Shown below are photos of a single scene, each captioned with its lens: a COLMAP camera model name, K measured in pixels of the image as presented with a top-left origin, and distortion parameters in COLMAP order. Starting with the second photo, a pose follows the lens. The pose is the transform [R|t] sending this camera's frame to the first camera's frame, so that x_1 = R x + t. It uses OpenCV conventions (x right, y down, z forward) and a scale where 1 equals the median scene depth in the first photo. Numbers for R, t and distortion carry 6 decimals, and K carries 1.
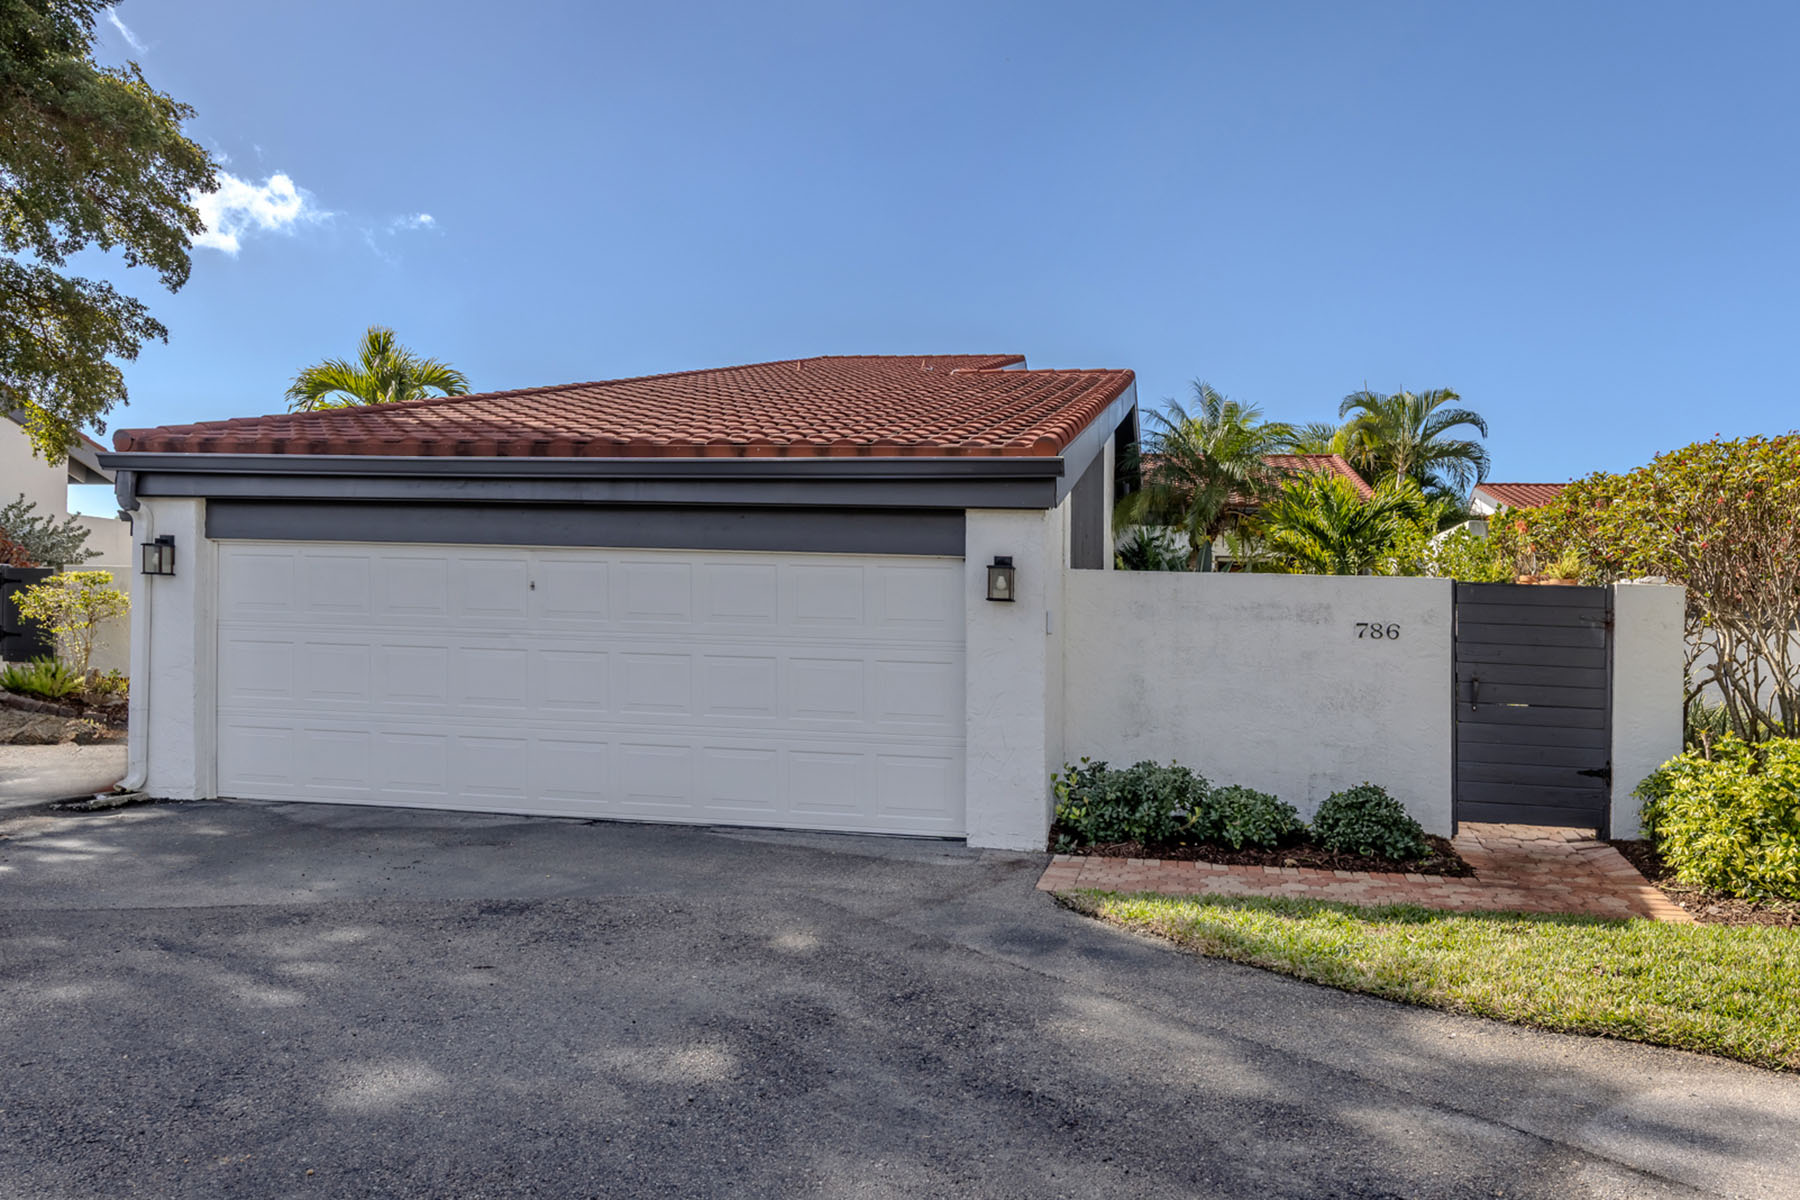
lens RADIAL K [[1066.8, 0, 900.4], [0, 1066.8, 602.5], [0, 0, 1]] dist [0.000484, 0.002197]
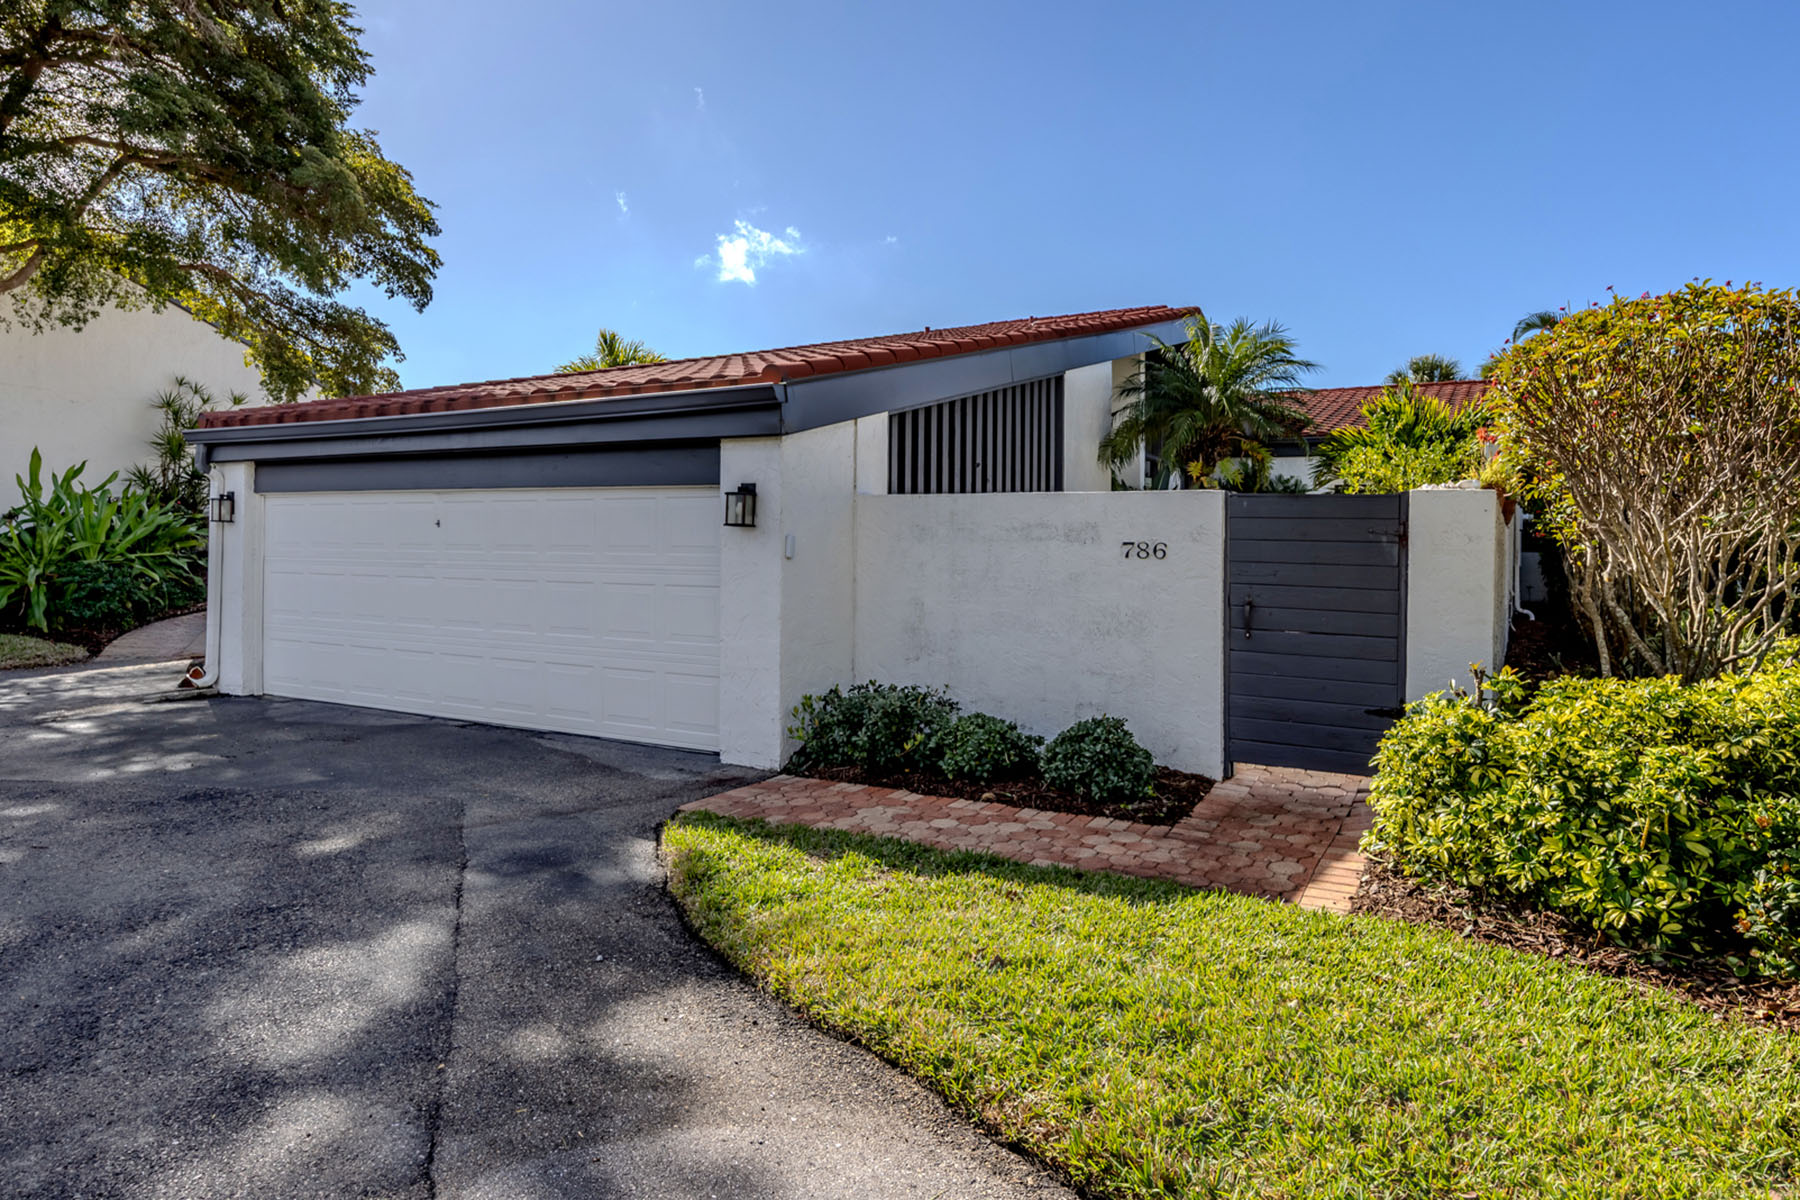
lens RADIAL K [[908.9, 0, 905.0], [0, 908.9, 538.6], [0, 0, 1]] dist [0.002427, 0.000807]
pose [[0.959591, -0.018320, -0.280803, 0.477152], [0.016851, 0.999829, -0.007647, 0.019316], [0.280895, 0.002606, 0.959735, 0.191720]]
